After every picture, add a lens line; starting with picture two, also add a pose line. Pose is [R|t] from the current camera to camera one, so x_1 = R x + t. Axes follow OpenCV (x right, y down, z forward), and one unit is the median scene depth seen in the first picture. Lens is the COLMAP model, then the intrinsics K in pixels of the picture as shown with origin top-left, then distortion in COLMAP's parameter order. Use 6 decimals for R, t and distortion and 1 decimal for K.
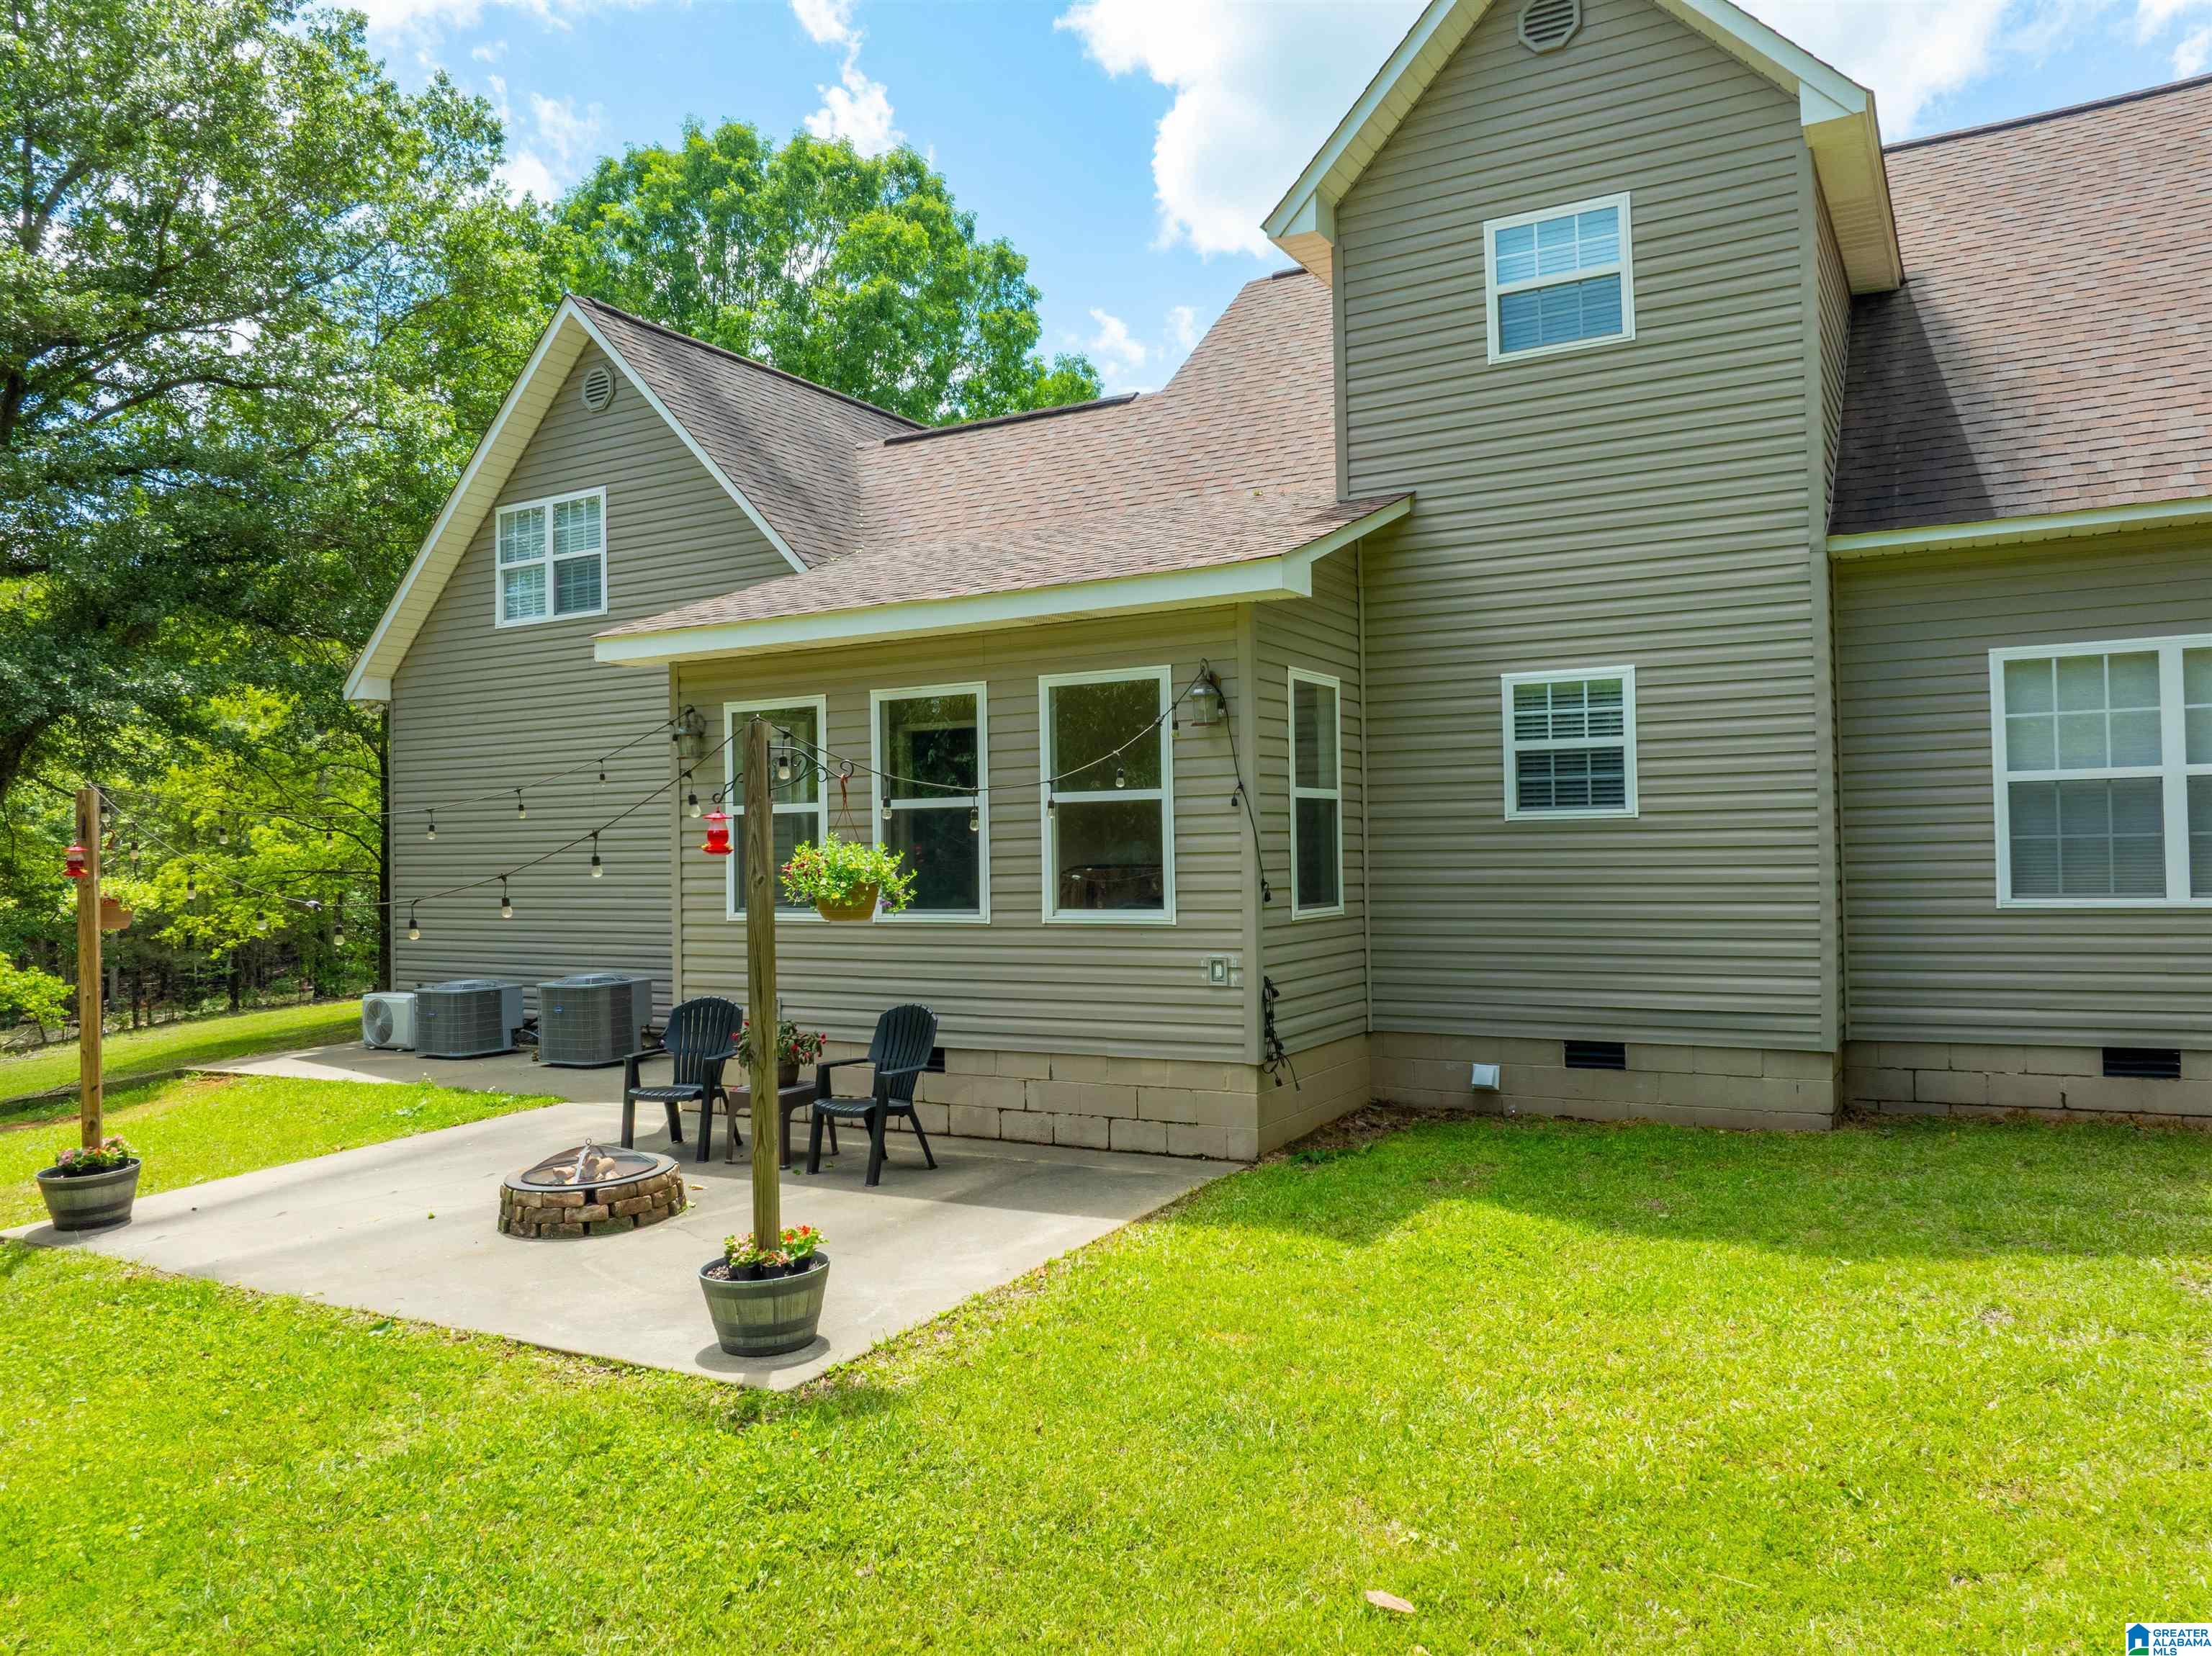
lens RADIAL K [[1581.7, 0, 1106.0], [0, 1581.7, 828.0], [0, 0, 1]] dist [-0.010939, 0.043912]
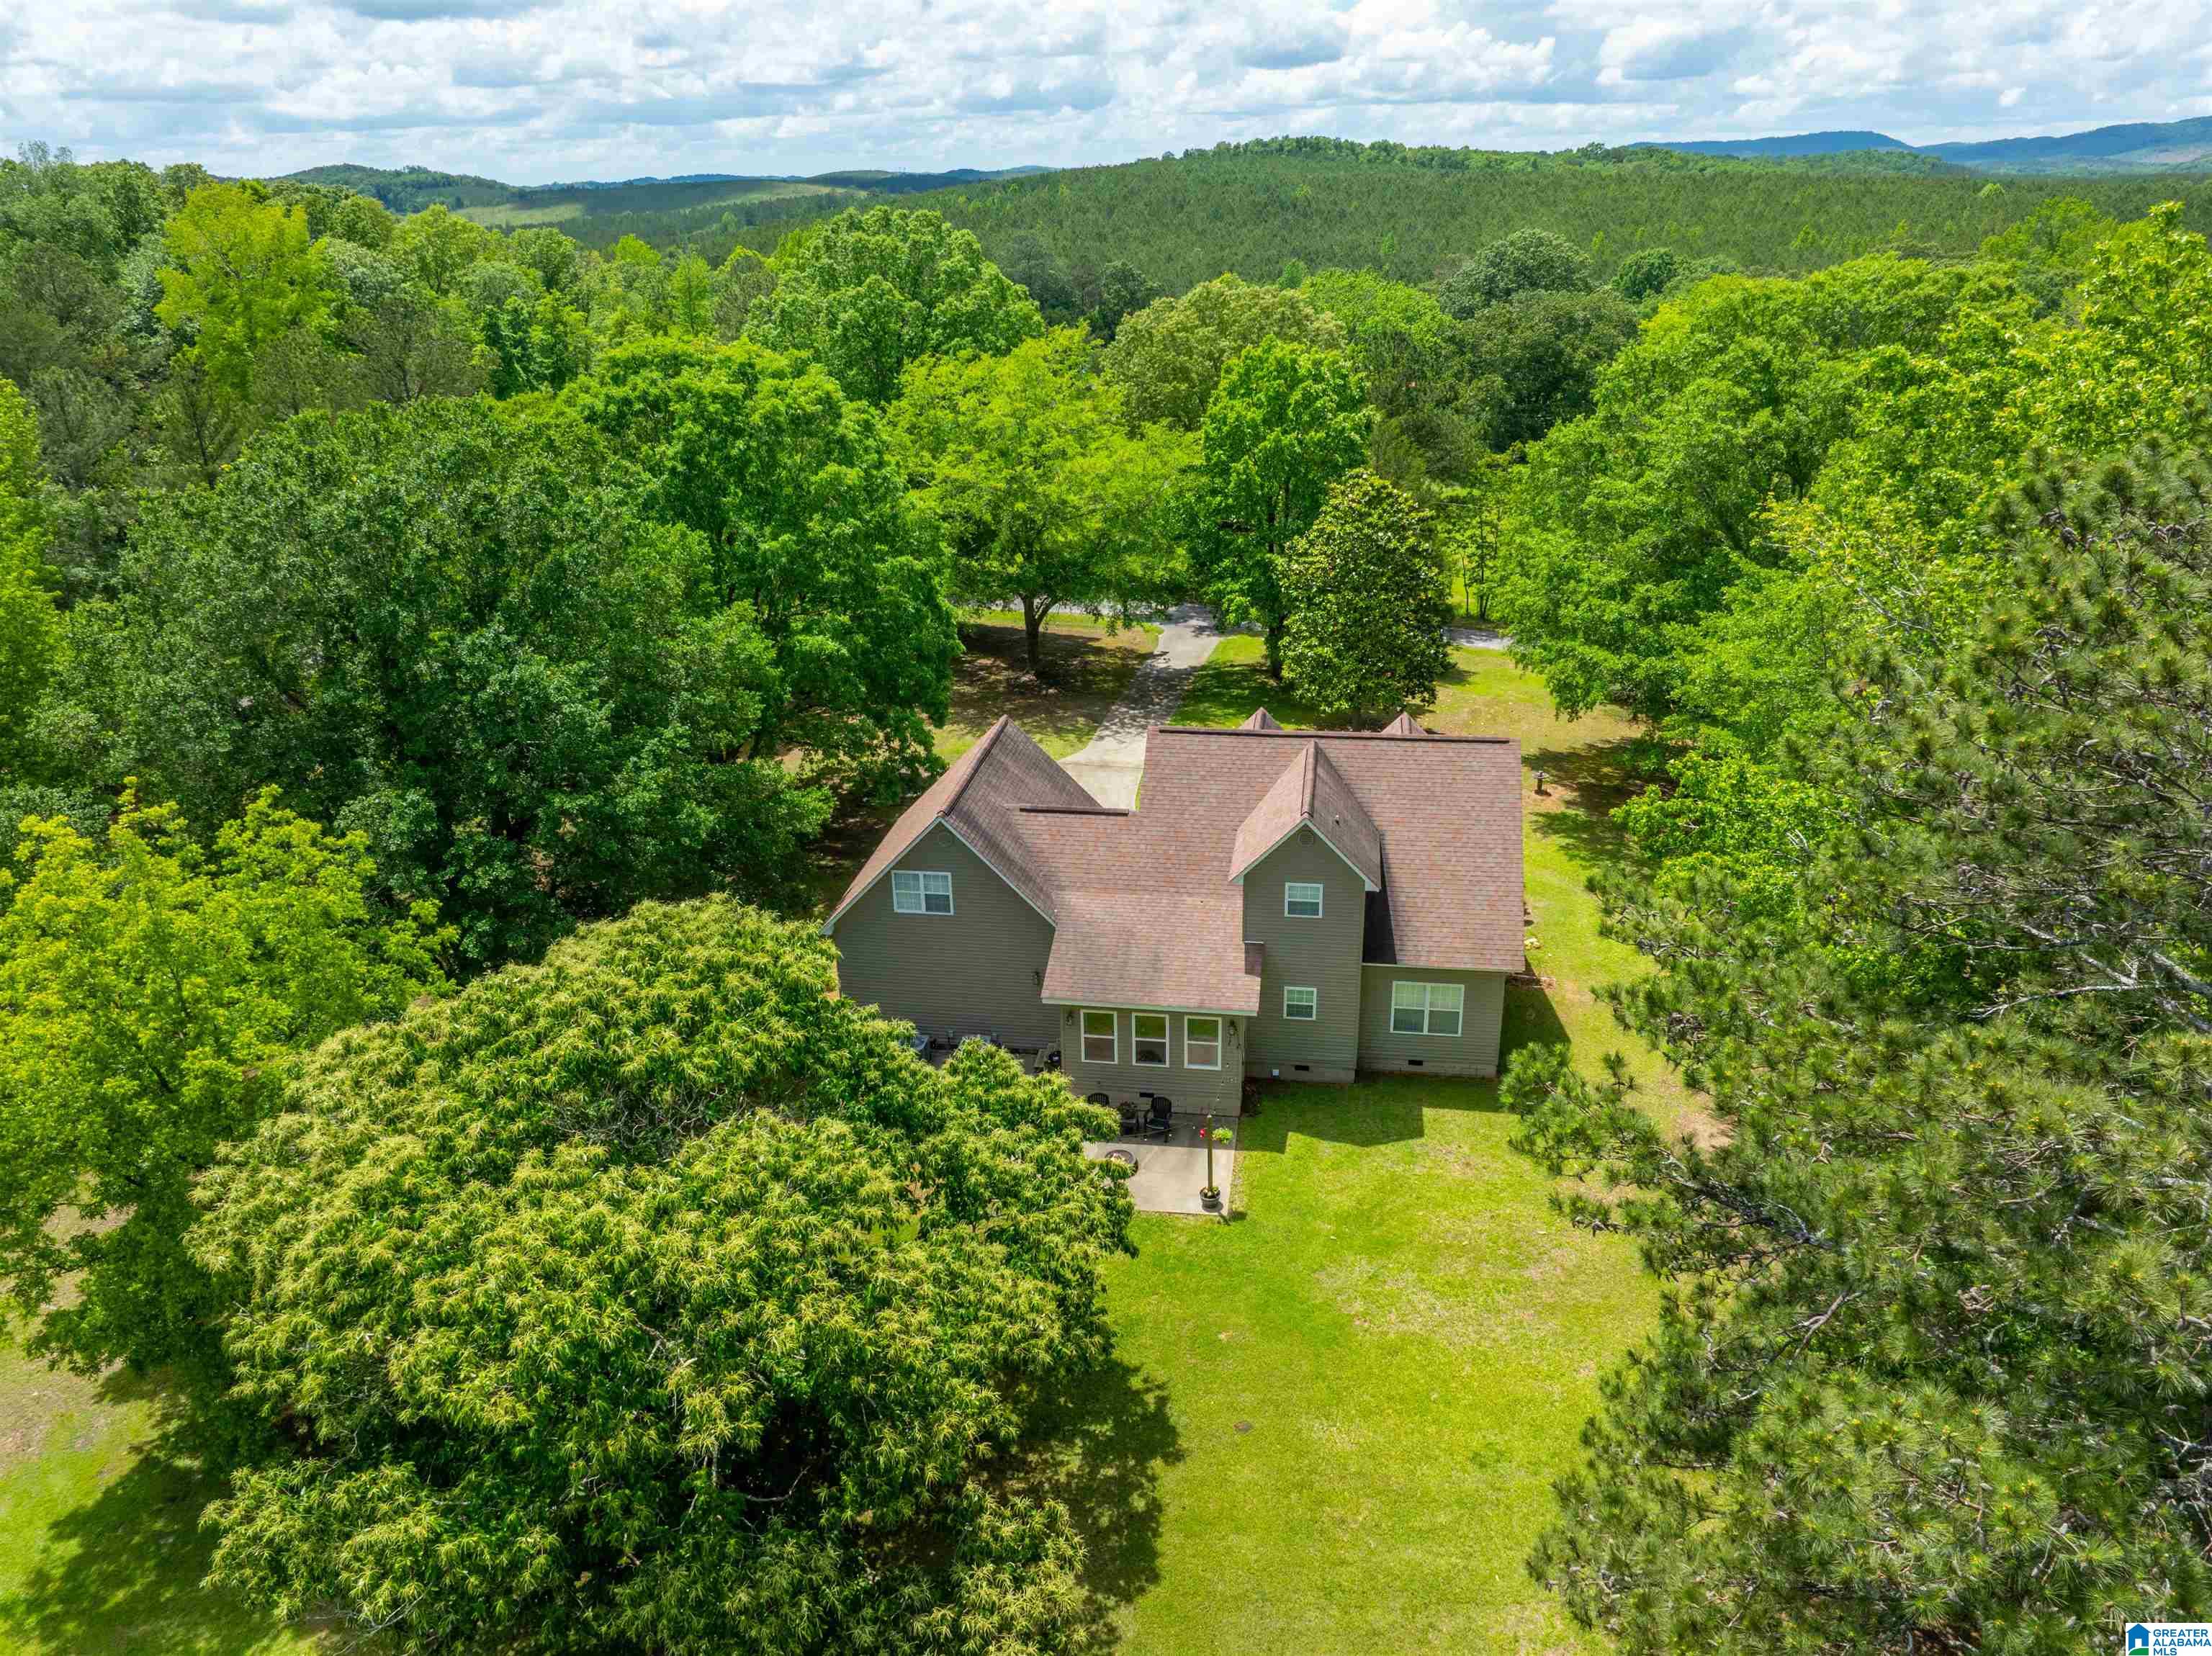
lens RADIAL K [[1581.7, 0, 1106.0], [0, 1581.7, 828.0], [0, 0, 1]] dist [-0.010939, 0.043912]
pose [[0.934998, -0.125176, 0.331828, -1.535845], [-0.003661, 0.932184, 0.361965, -2.037072], [-0.354634, -0.339652, 0.871132, -2.311347]]
